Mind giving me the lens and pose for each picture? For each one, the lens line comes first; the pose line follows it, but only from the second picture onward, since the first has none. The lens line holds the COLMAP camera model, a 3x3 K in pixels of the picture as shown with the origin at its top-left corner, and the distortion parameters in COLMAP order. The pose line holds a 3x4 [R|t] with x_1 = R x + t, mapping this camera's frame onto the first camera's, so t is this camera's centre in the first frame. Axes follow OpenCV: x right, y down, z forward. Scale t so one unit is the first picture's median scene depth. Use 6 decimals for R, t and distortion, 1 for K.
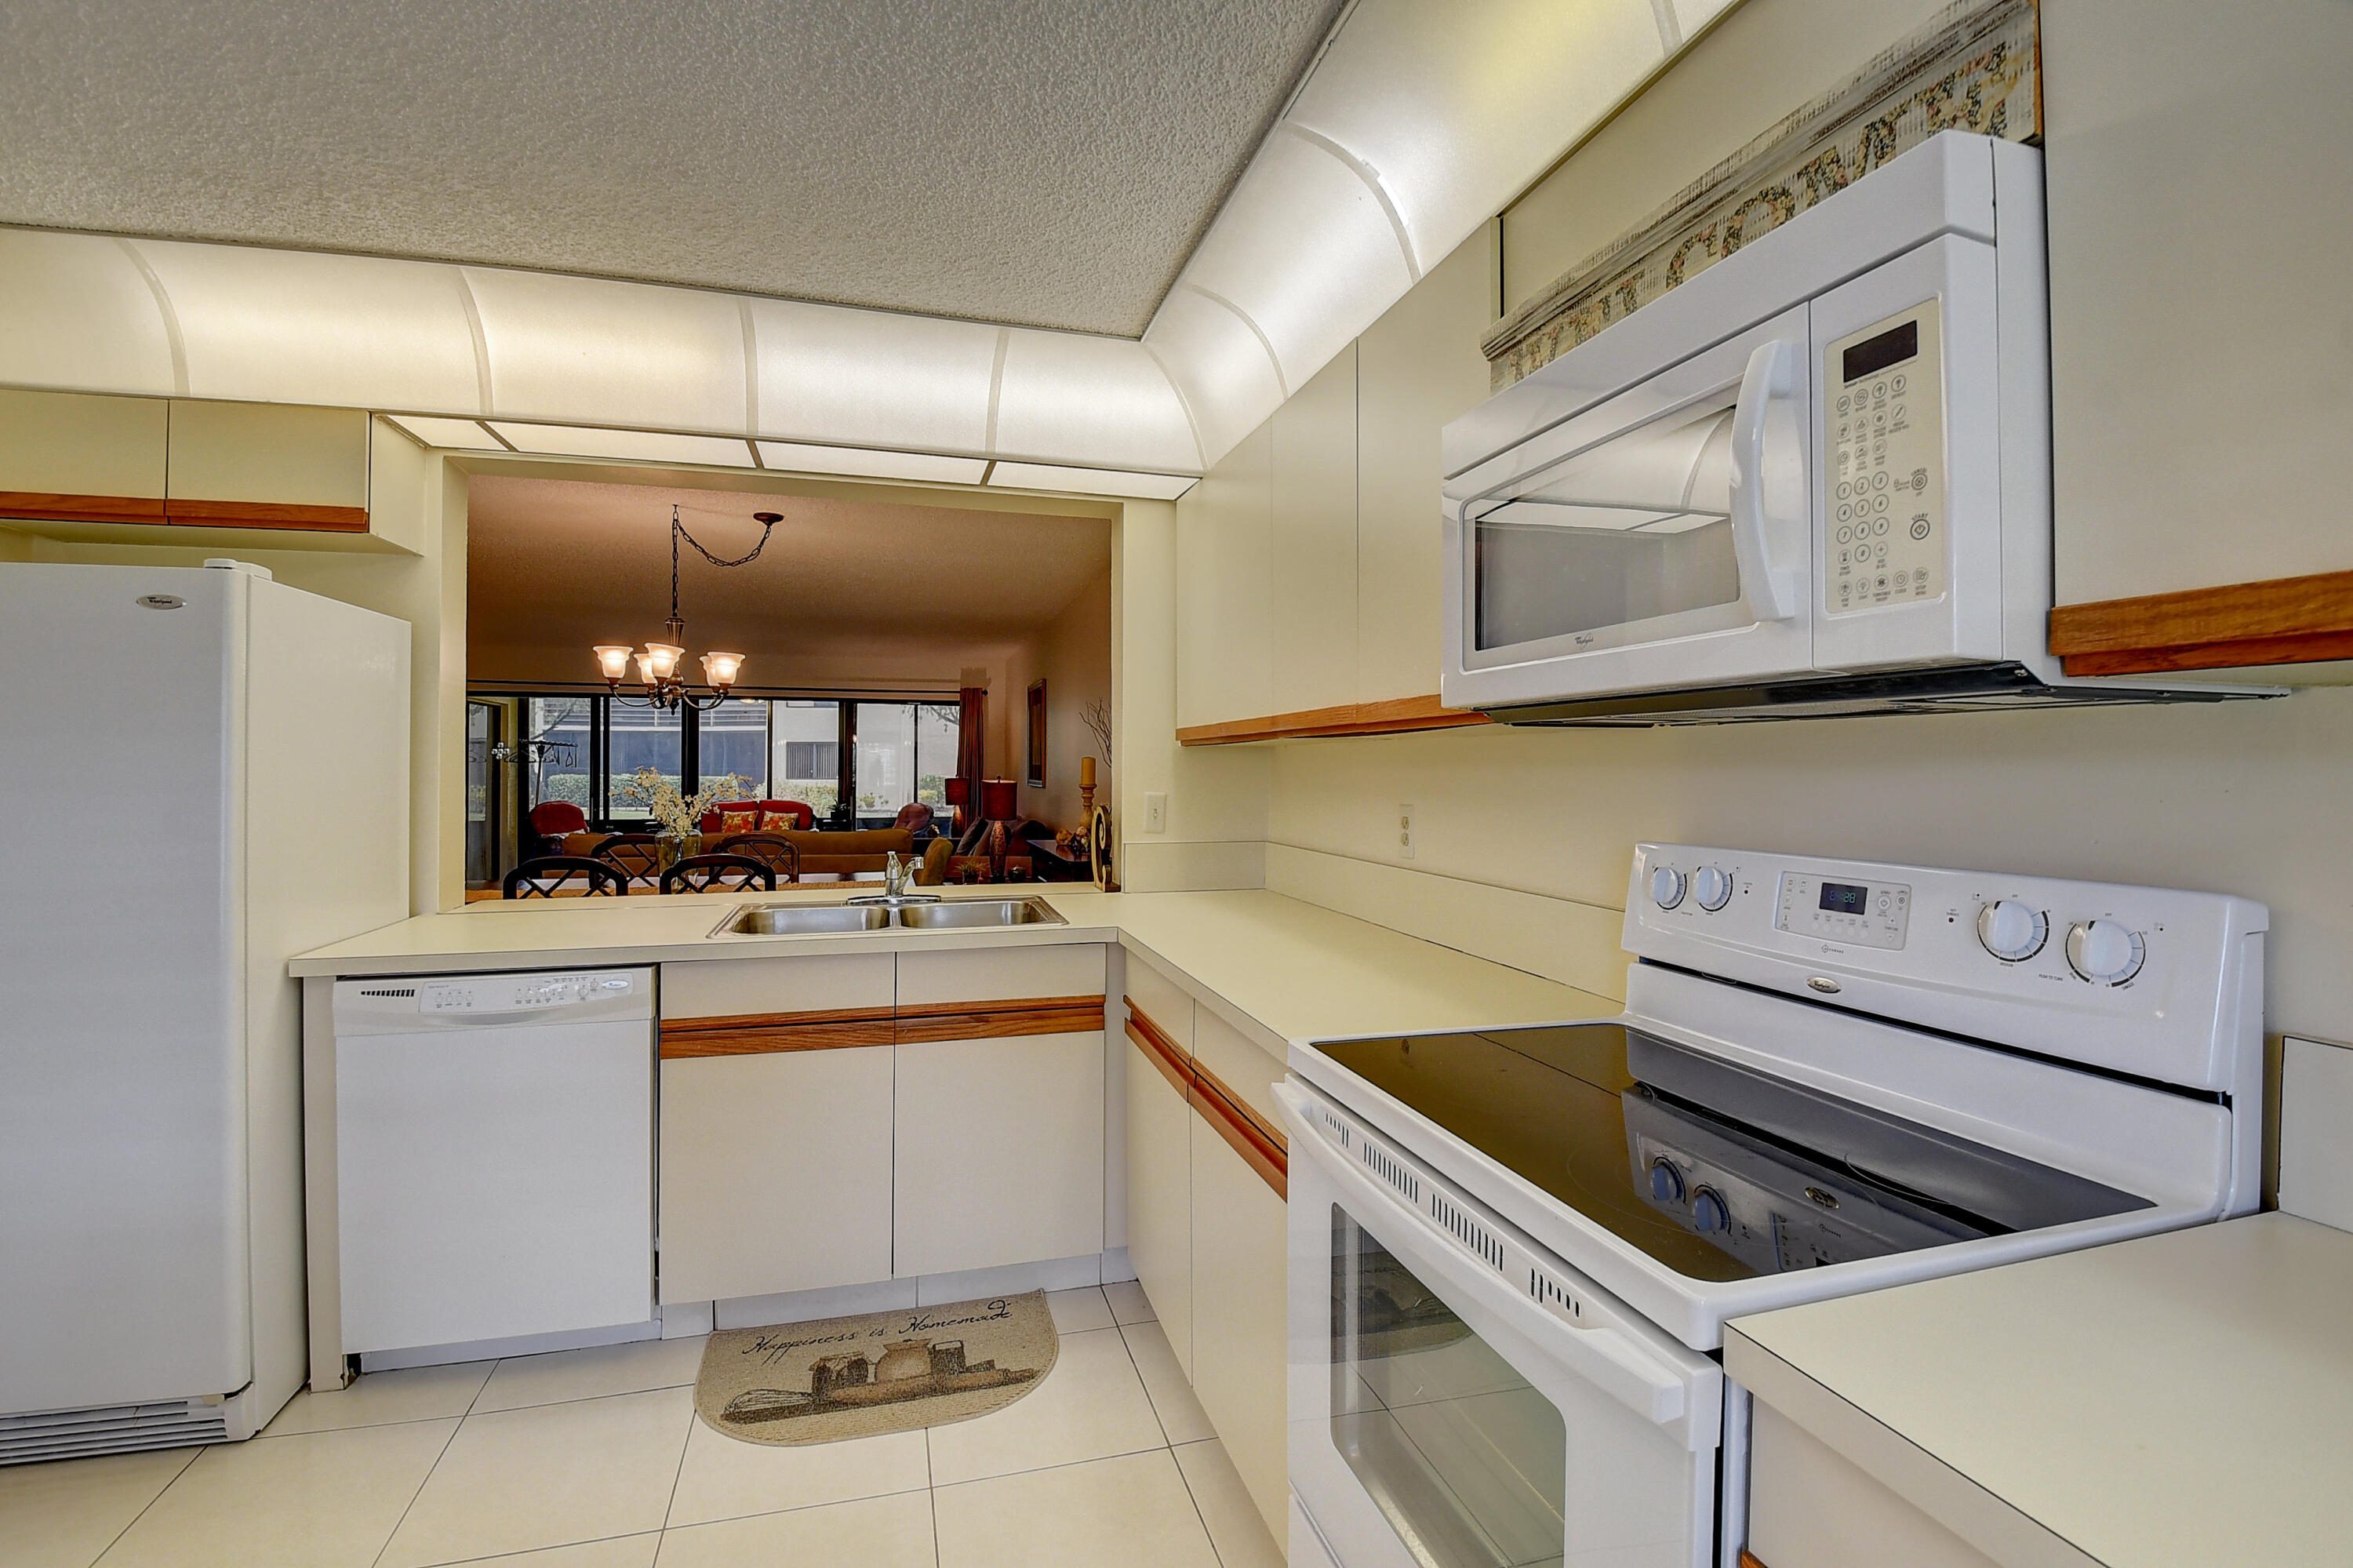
lens RADIAL K [[1017.5, 0, 1166.8], [0, 1017.5, 776.5], [0, 0, 1]] dist [-0.031214, -0.002717]
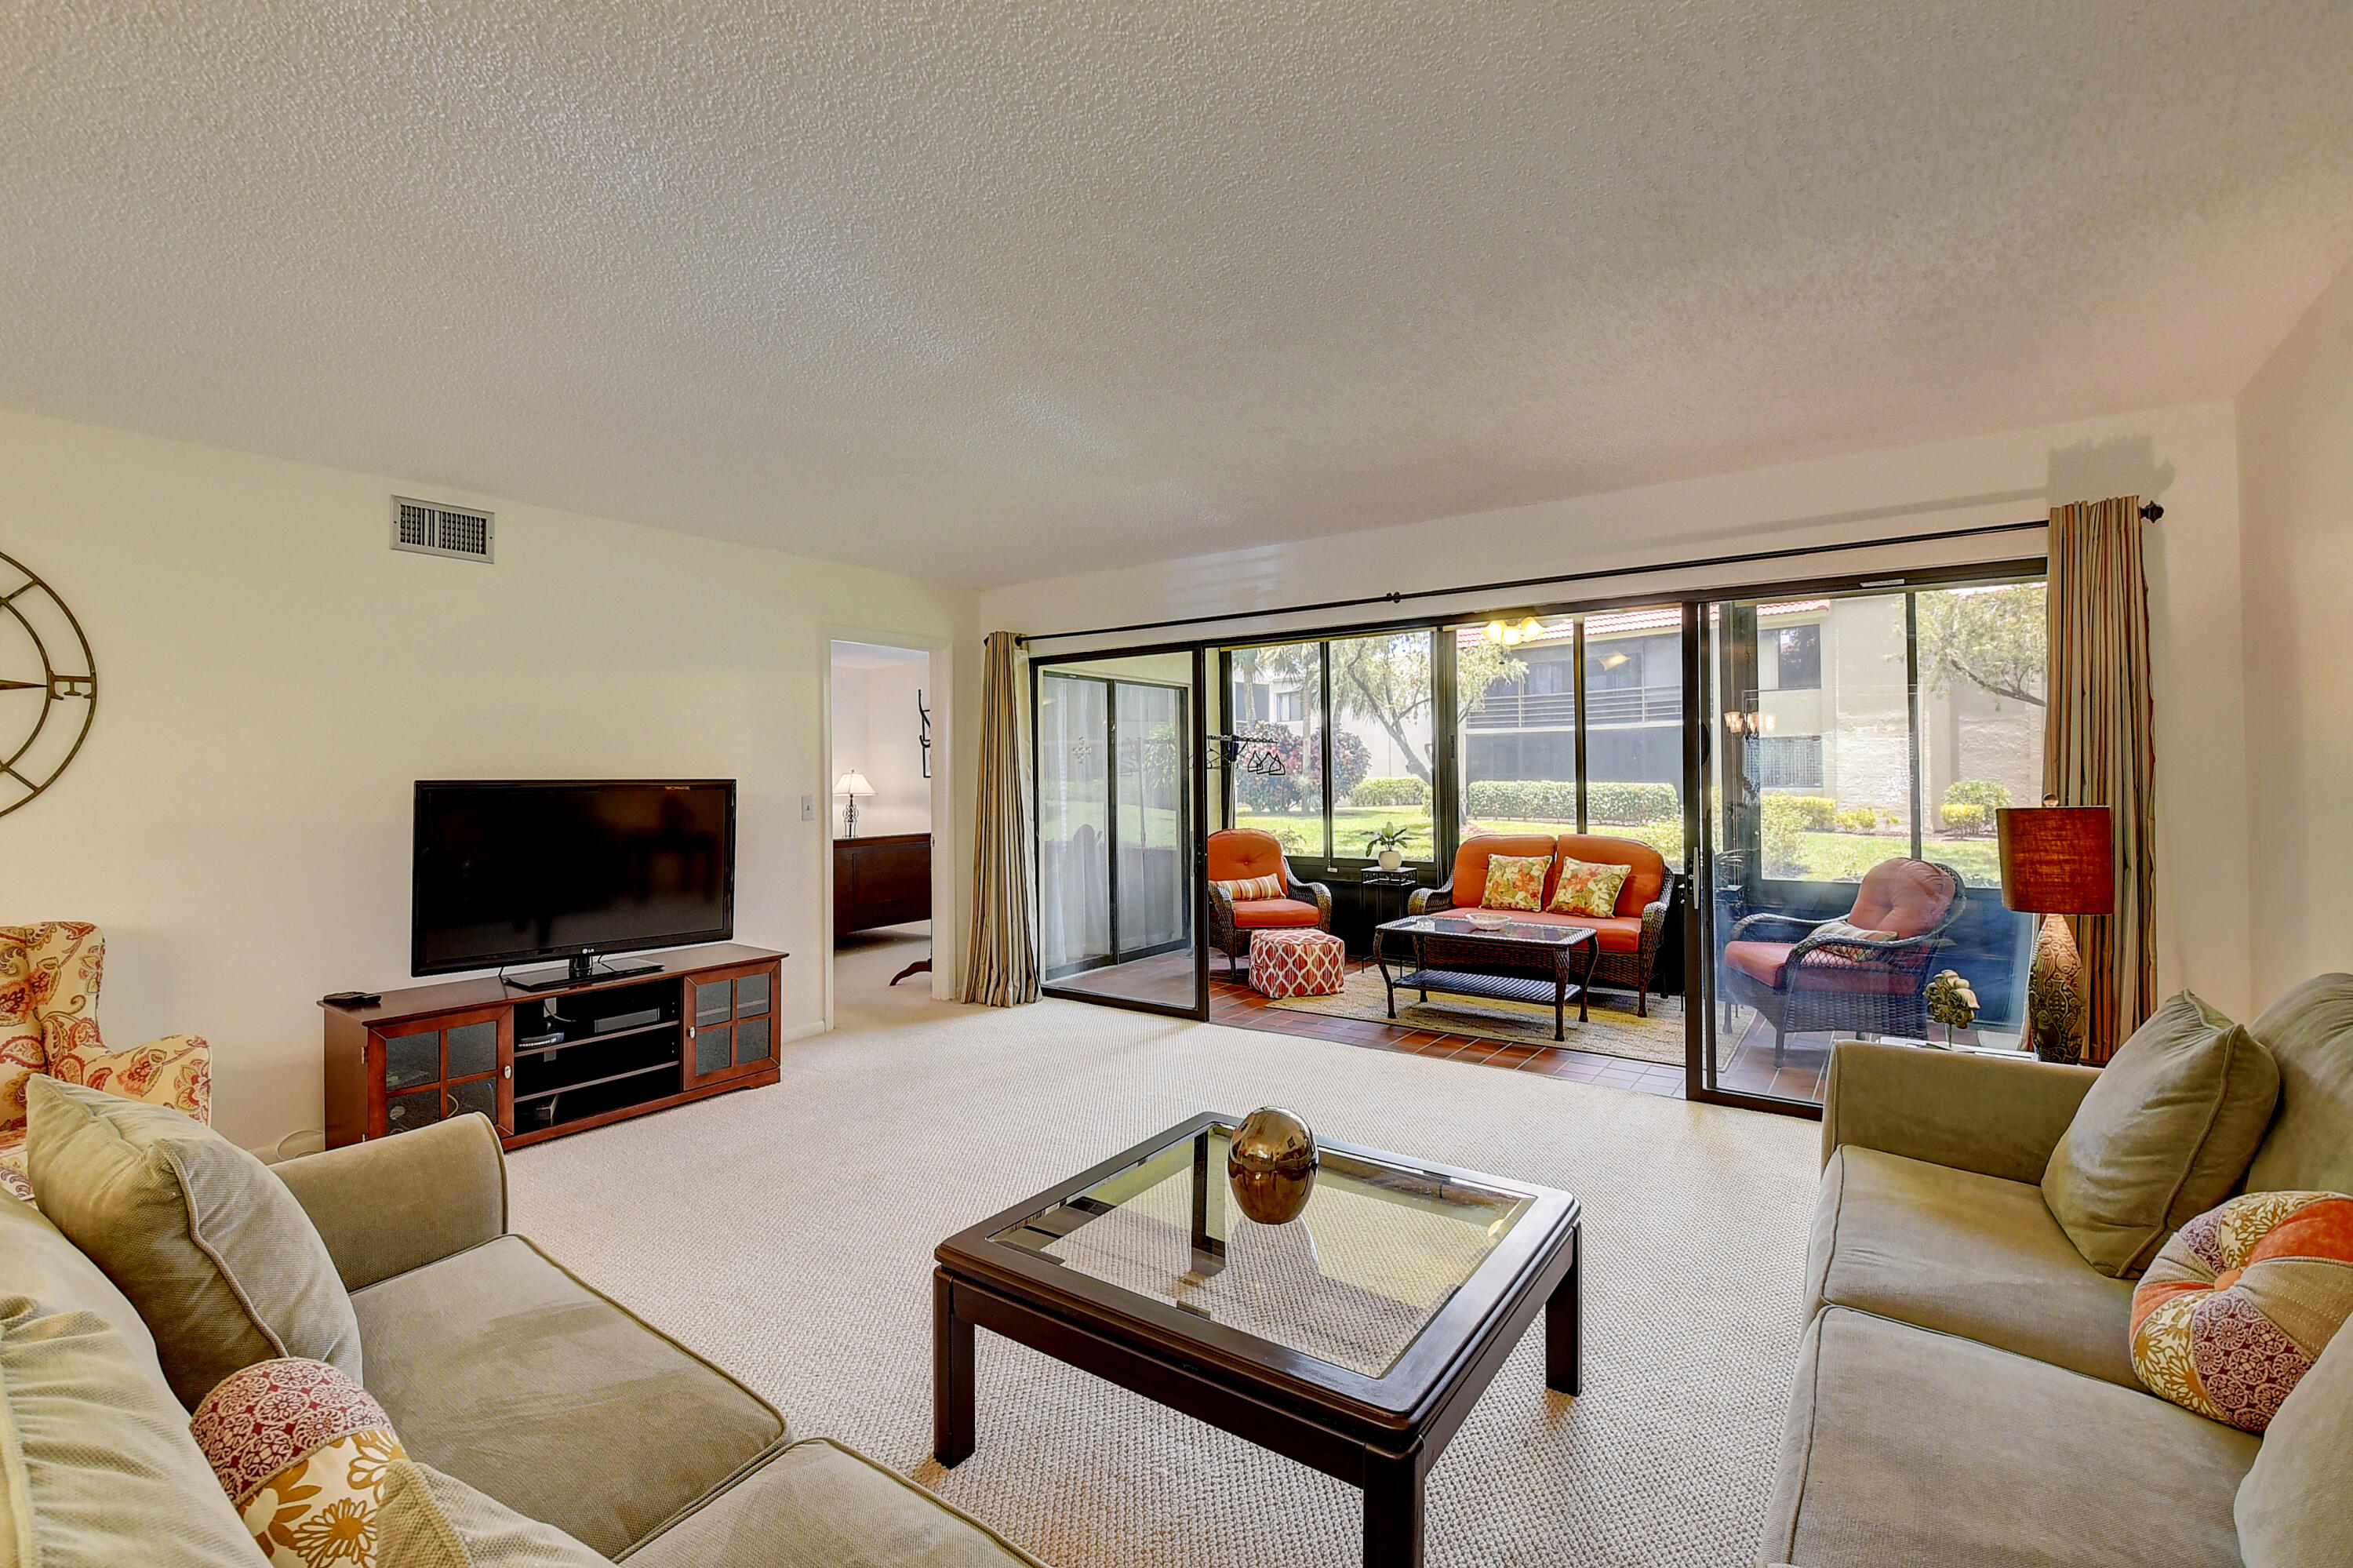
lens RADIAL K [[1017.5, 0, 1156.4], [0, 1017.5, 781.6], [0, 0, 1]] dist [-0.031214, -0.002717]
pose [[0.587505, 0.000403, -0.809221, -0.106490], [0.003657, 0.999988, 0.003154, -0.006936], [0.809213, -0.004813, 0.587496, 0.536659]]
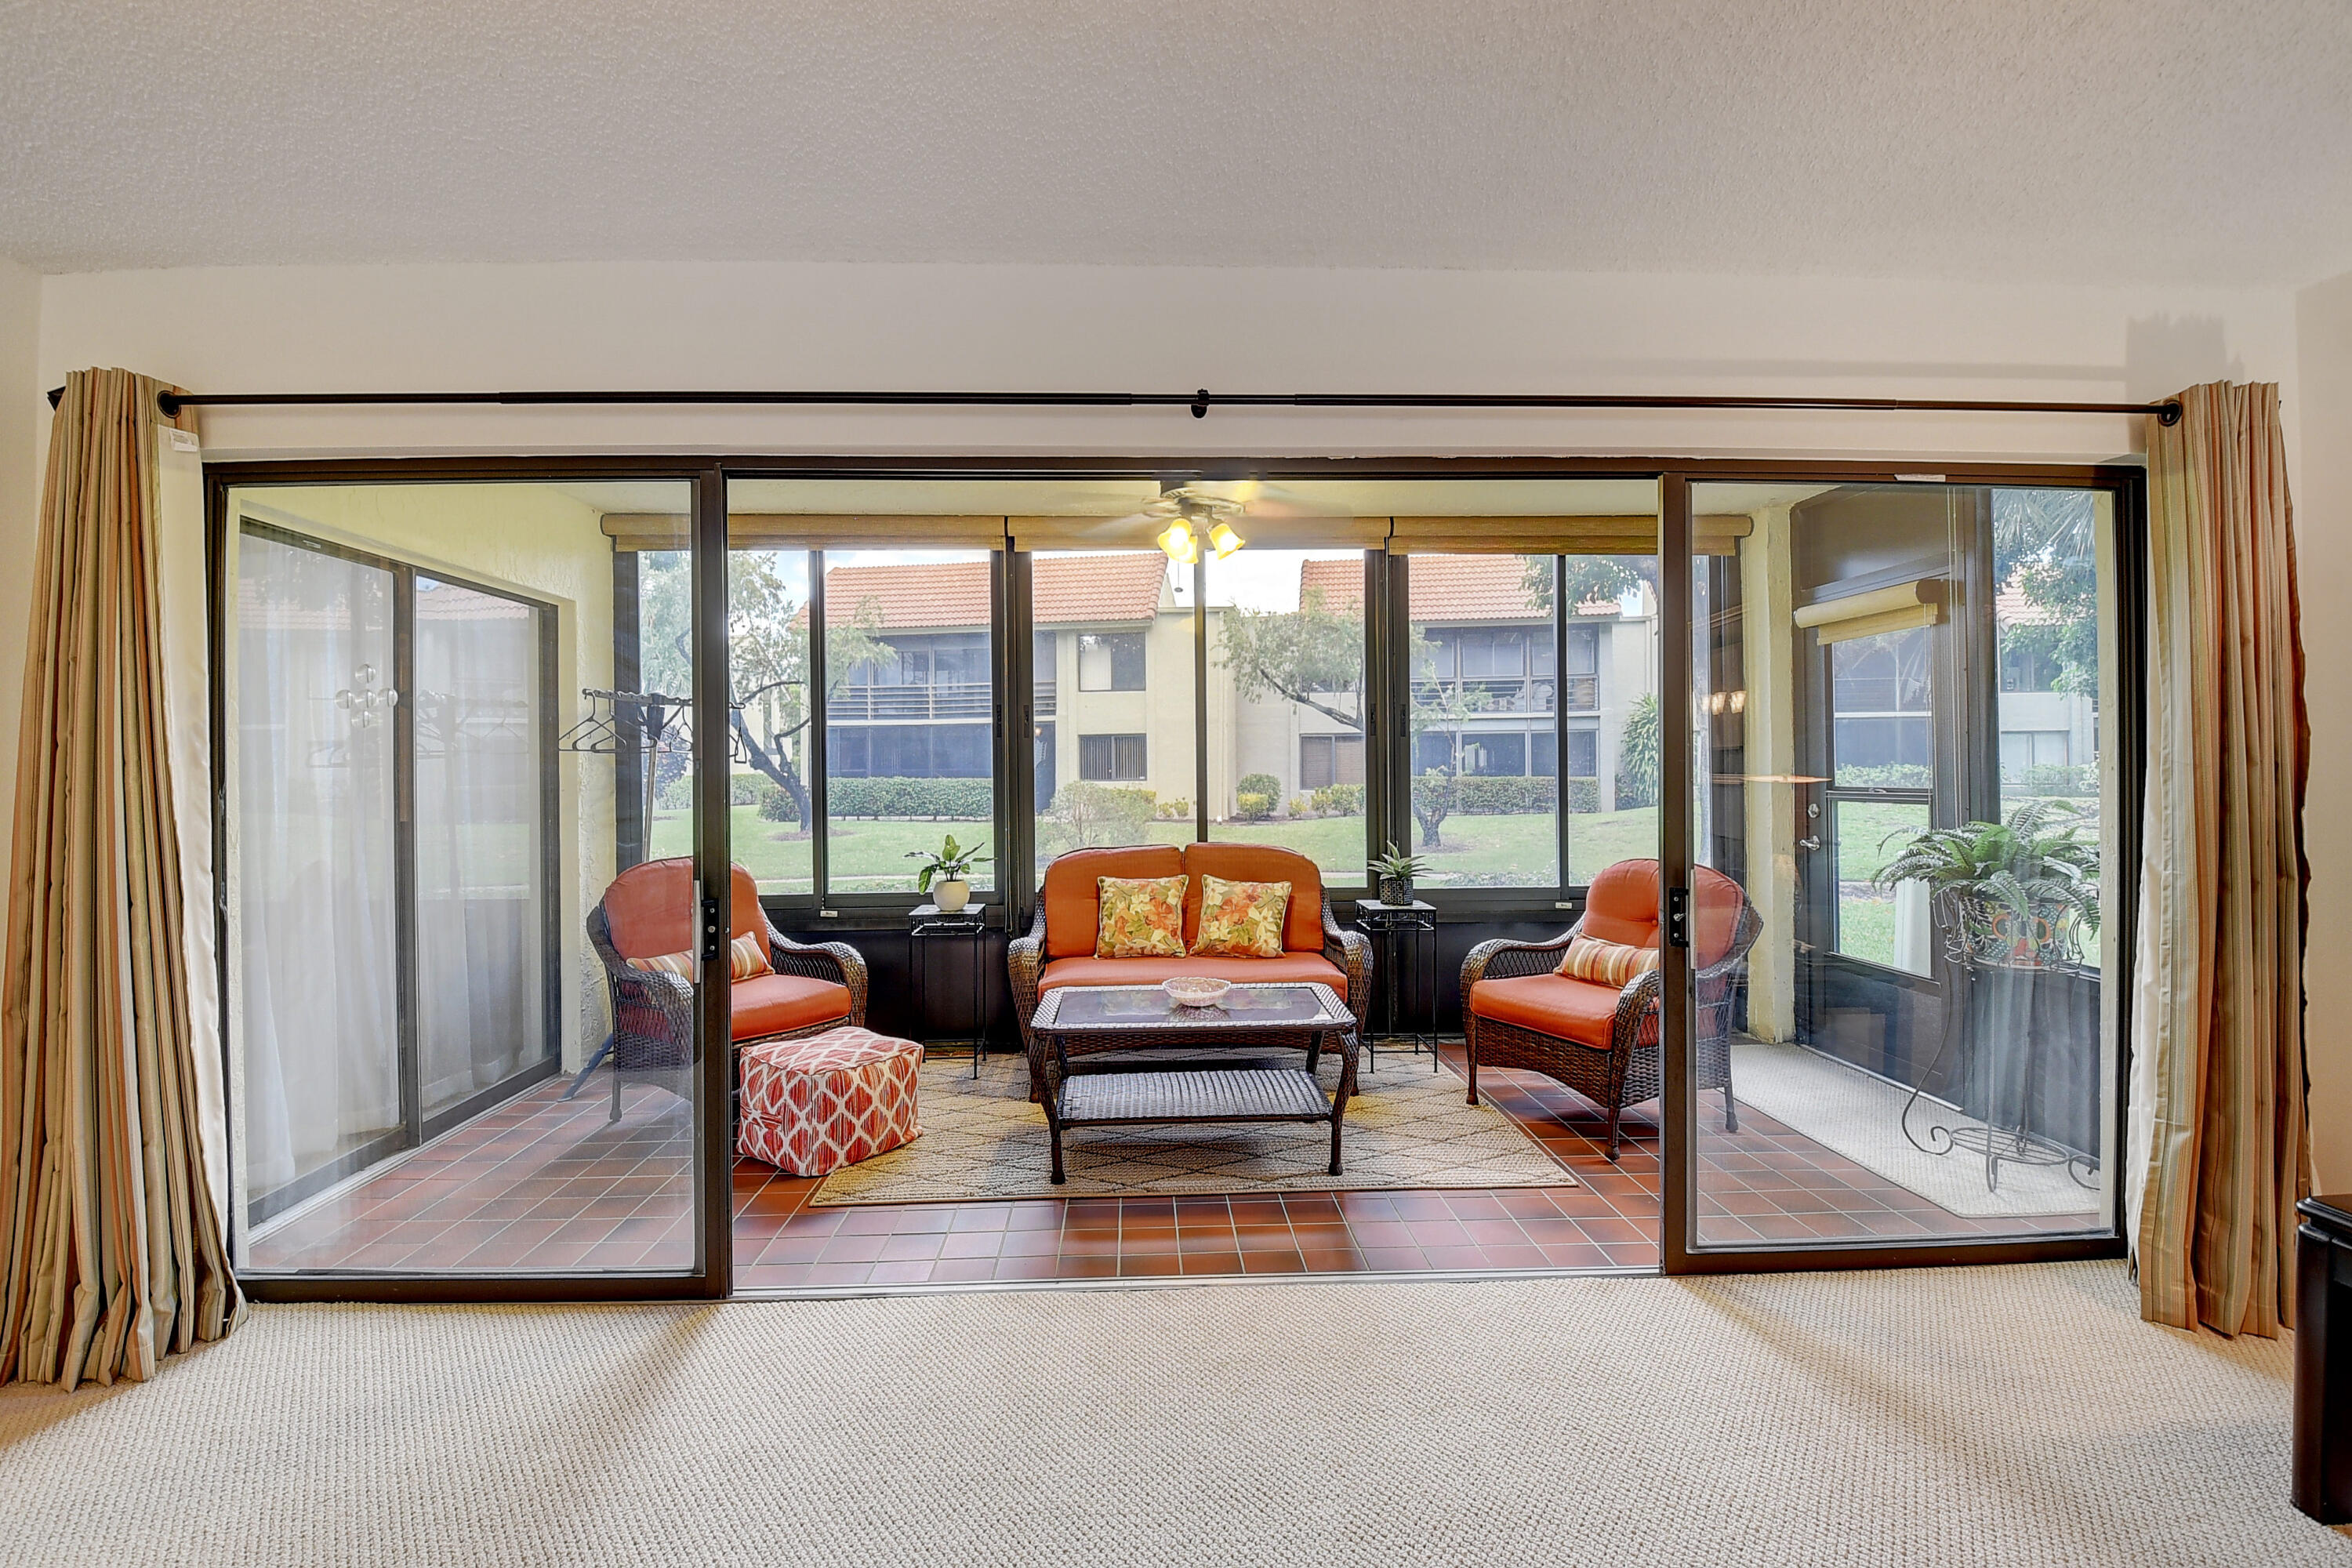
lens RADIAL K [[1017.0, 0, 1163.2], [0, 1017.0, 759.5], [0, 0, 1]] dist [-0.031214, -0.002717]
pose [[0.965028, -0.011500, -0.261896, -0.316700], [0.009047, 0.999903, -0.010569, -0.004494], [0.261992, 0.007830, 0.965038, 0.644613]]
